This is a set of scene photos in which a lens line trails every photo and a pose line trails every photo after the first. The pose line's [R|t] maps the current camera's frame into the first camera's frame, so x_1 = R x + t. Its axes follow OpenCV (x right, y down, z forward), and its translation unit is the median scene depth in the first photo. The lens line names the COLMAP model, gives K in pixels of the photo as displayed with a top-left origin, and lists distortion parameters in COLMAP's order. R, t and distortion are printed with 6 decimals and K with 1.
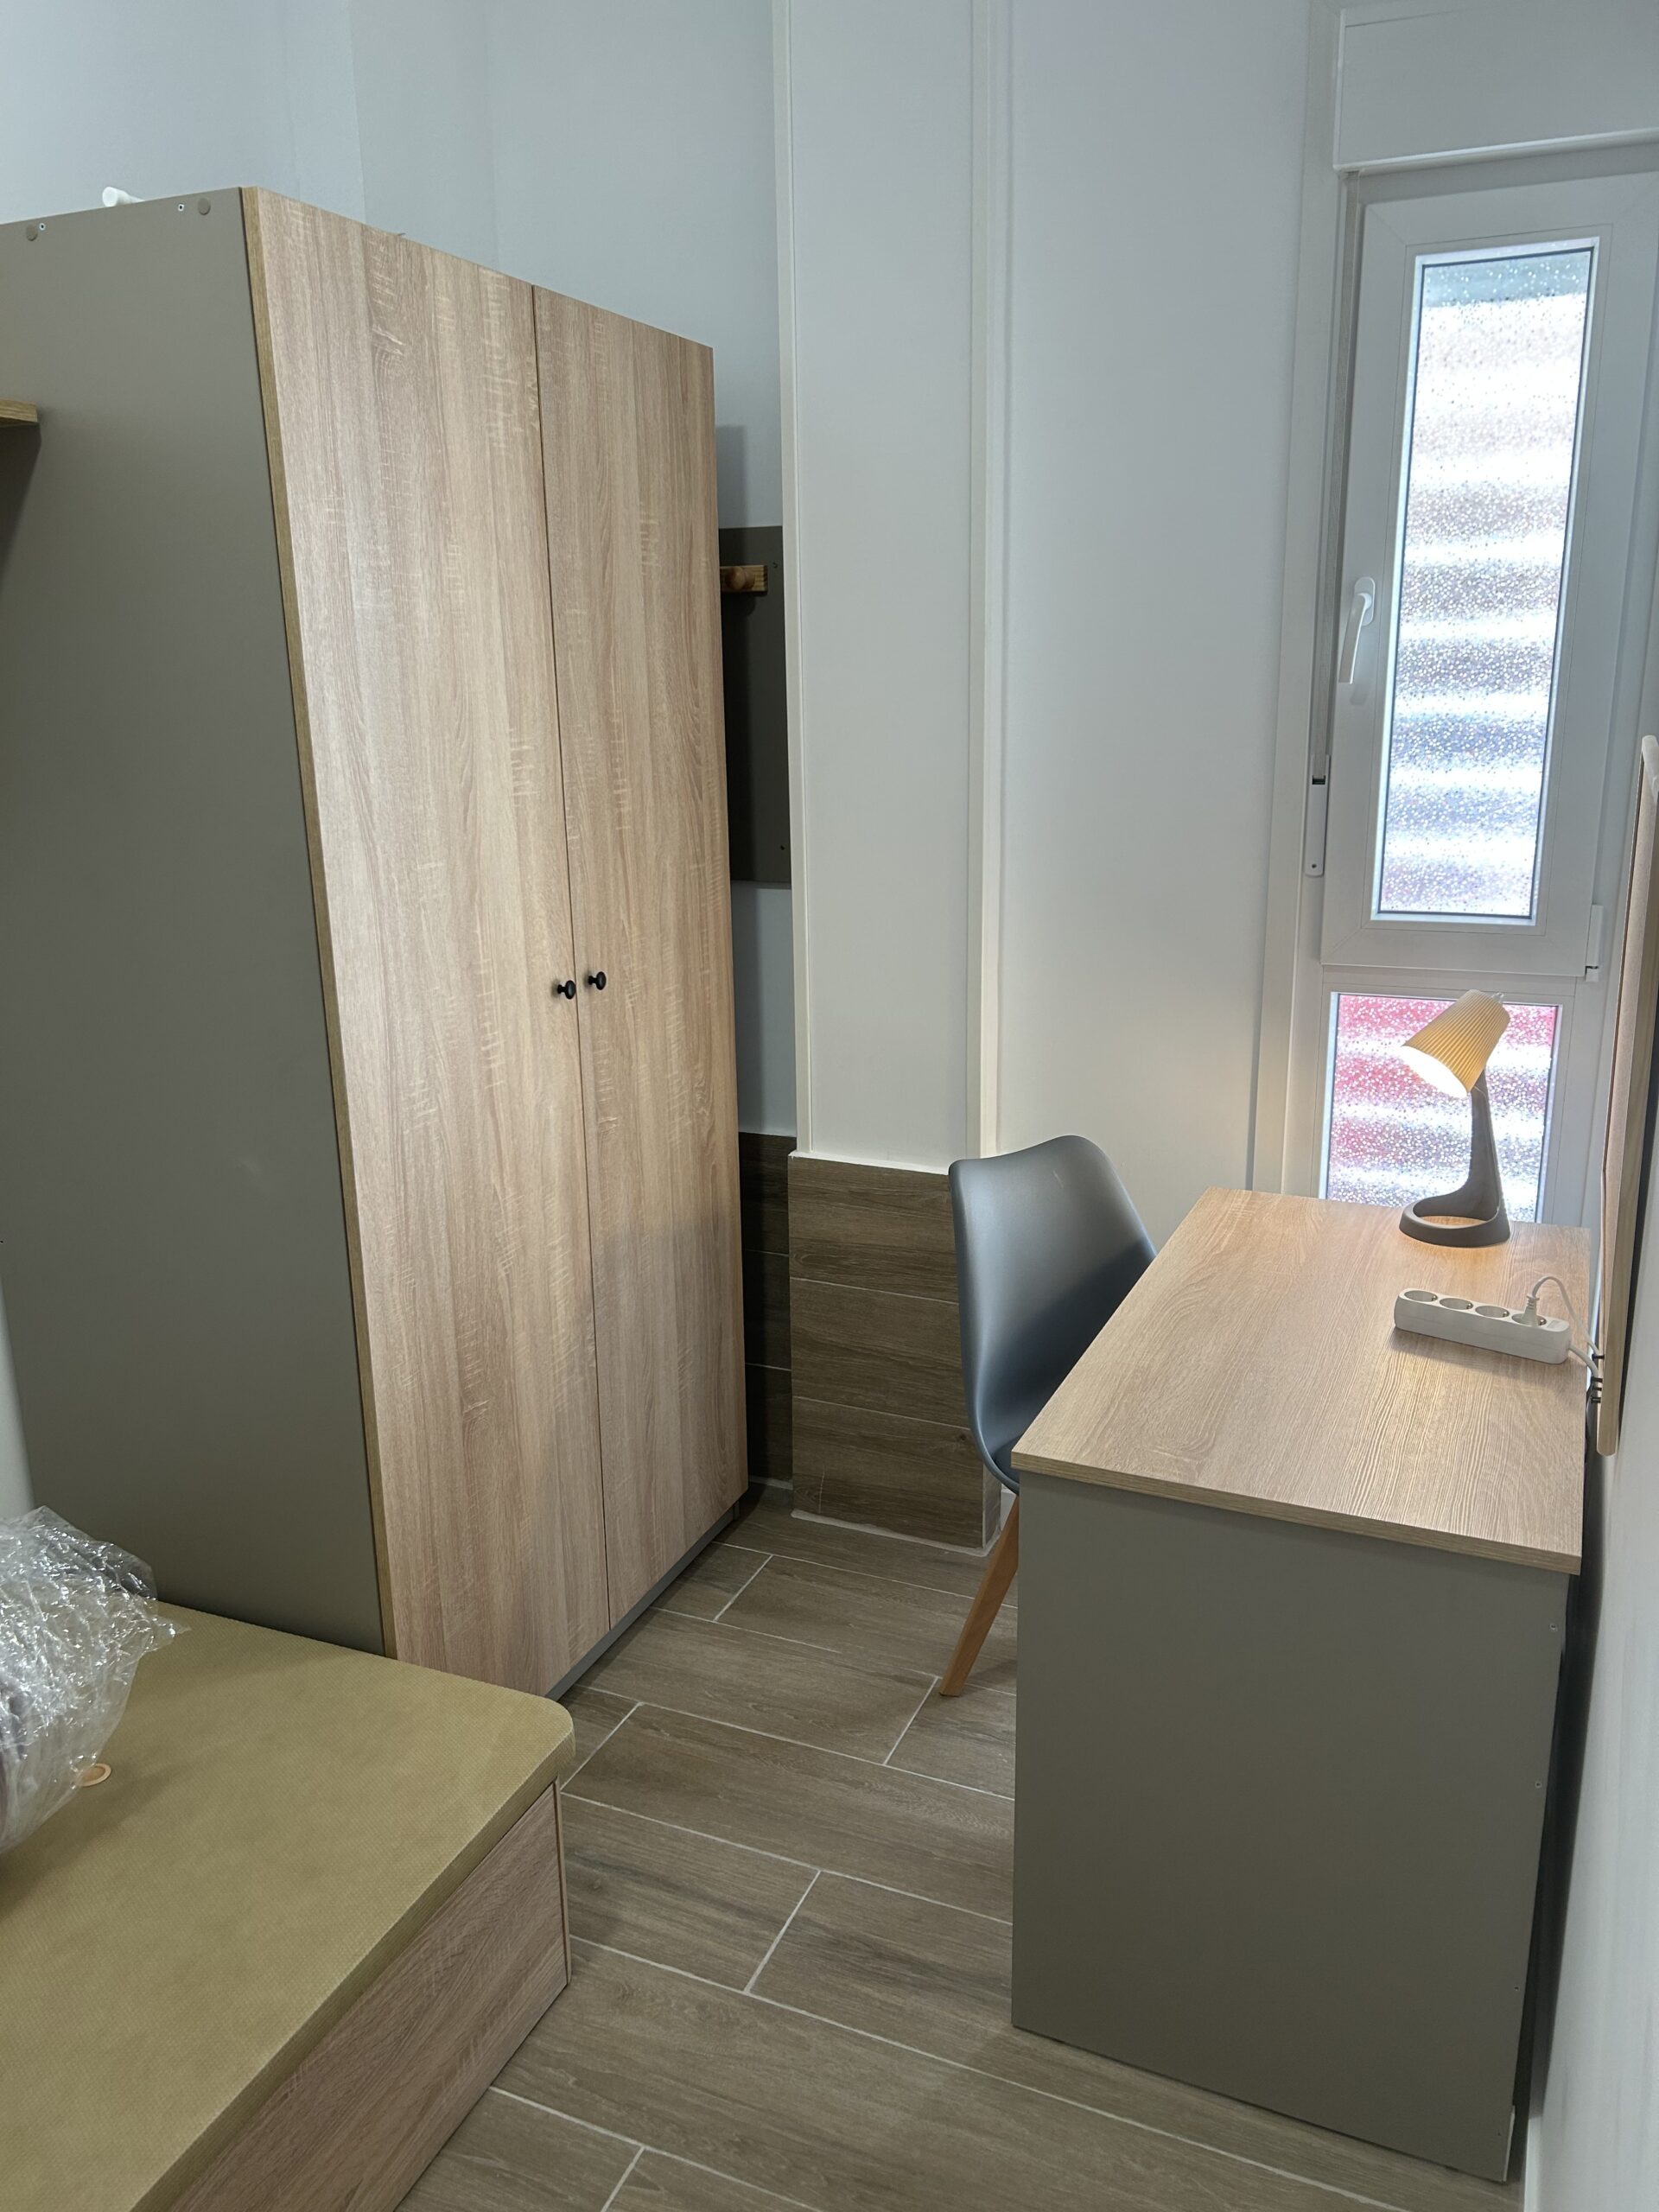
lens RADIAL K [[1664.1, 0, 835.1], [0, 1664.1, 1110.5], [0, 0, 1]] dist [0.055396, -0.057062]
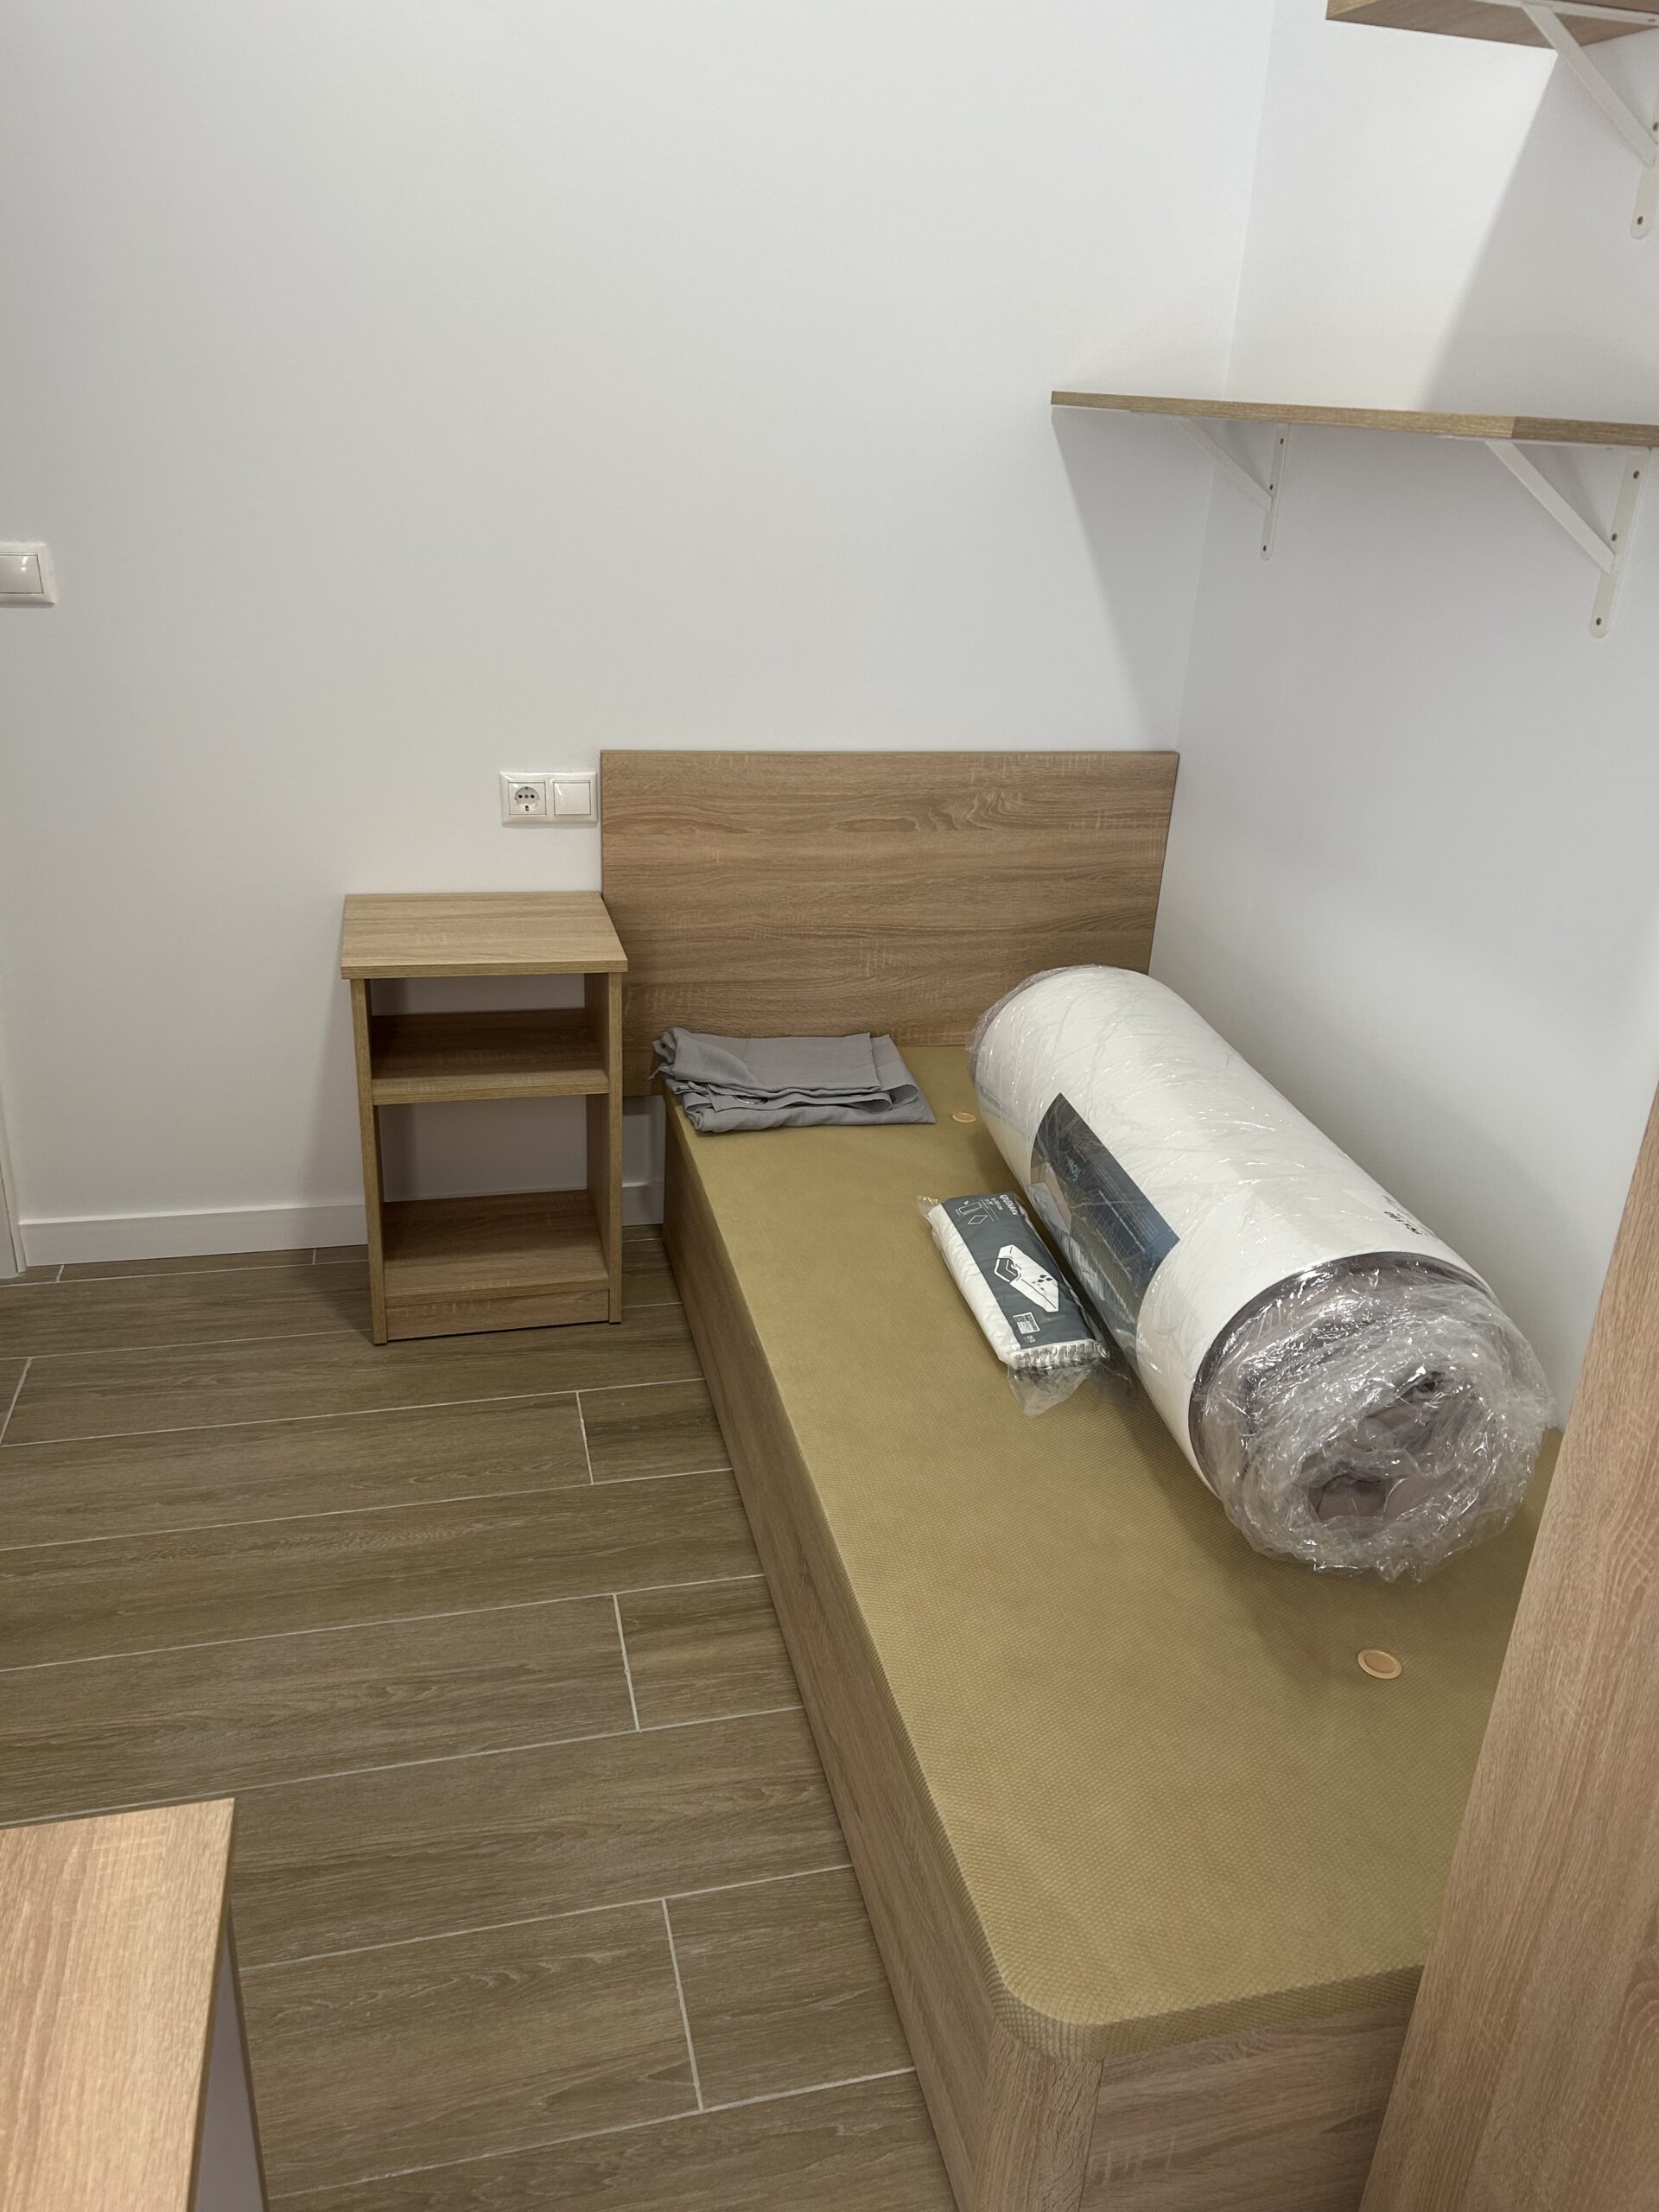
lens RADIAL K [[1664.1, 0, 843.7], [0, 1664.1, 1096.6], [0, 0, 1]] dist [0.055396, -0.057062]
pose [[-0.795866, 0.212124, -0.567099, 0.193445], [-0.194194, 0.797712, 0.570916, -0.267871], [0.573486, 0.564500, -0.593678, 1.243108]]
